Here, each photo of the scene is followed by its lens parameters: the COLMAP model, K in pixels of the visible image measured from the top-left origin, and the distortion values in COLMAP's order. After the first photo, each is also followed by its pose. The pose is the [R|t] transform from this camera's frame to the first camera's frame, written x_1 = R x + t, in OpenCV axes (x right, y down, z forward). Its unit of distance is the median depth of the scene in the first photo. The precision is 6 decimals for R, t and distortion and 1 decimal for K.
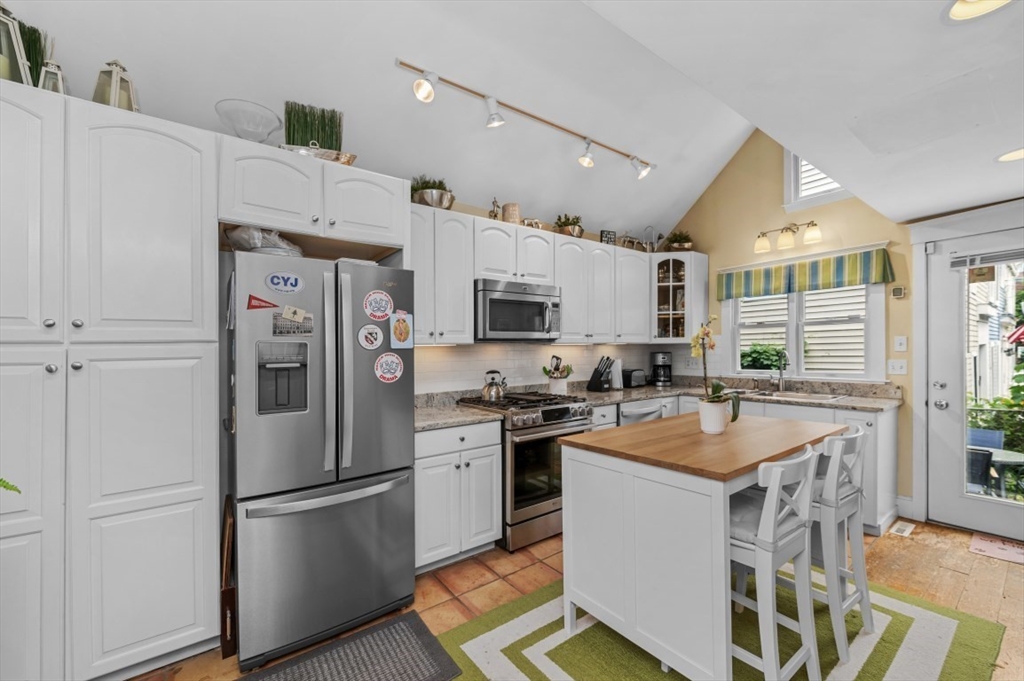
lens RADIAL K [[405.1, 0, 509.0], [0, 405.1, 346.4], [0, 0, 1]] dist [0.002265, 0.000307]
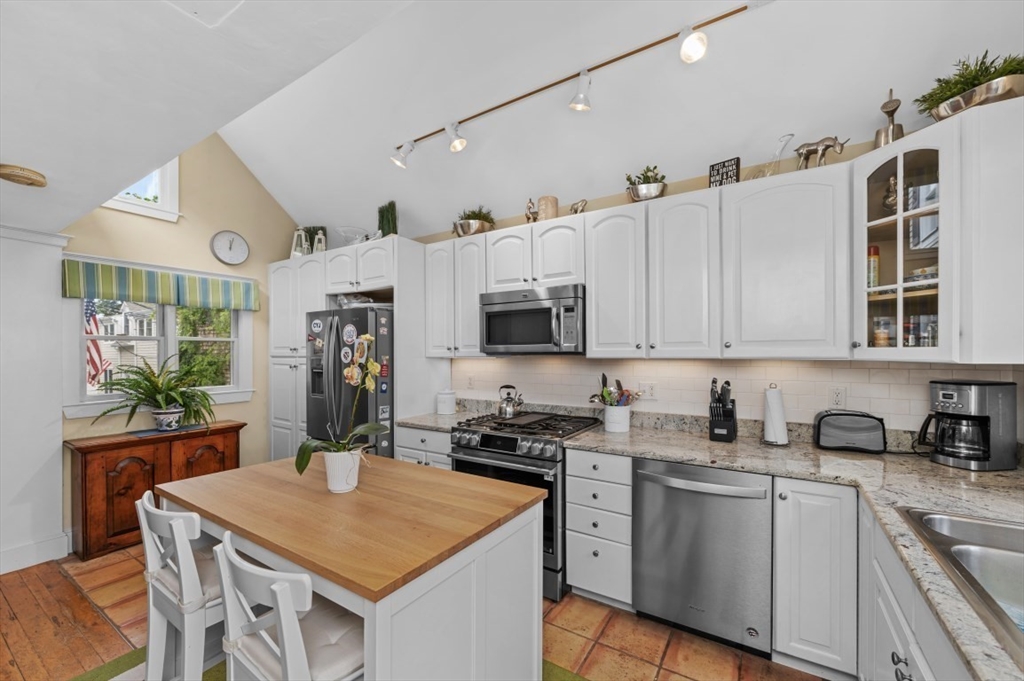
lens RADIAL K [[405.1, 0, 508.8], [0, 405.1, 346.1], [0, 0, 1]] dist [0.002265, 0.000307]
pose [[0.361787, -0.001551, -0.932260, 0.799333], [0.006807, 0.999976, 0.000978, -0.032418], [0.932236, -0.006700, 0.361789, 0.607983]]
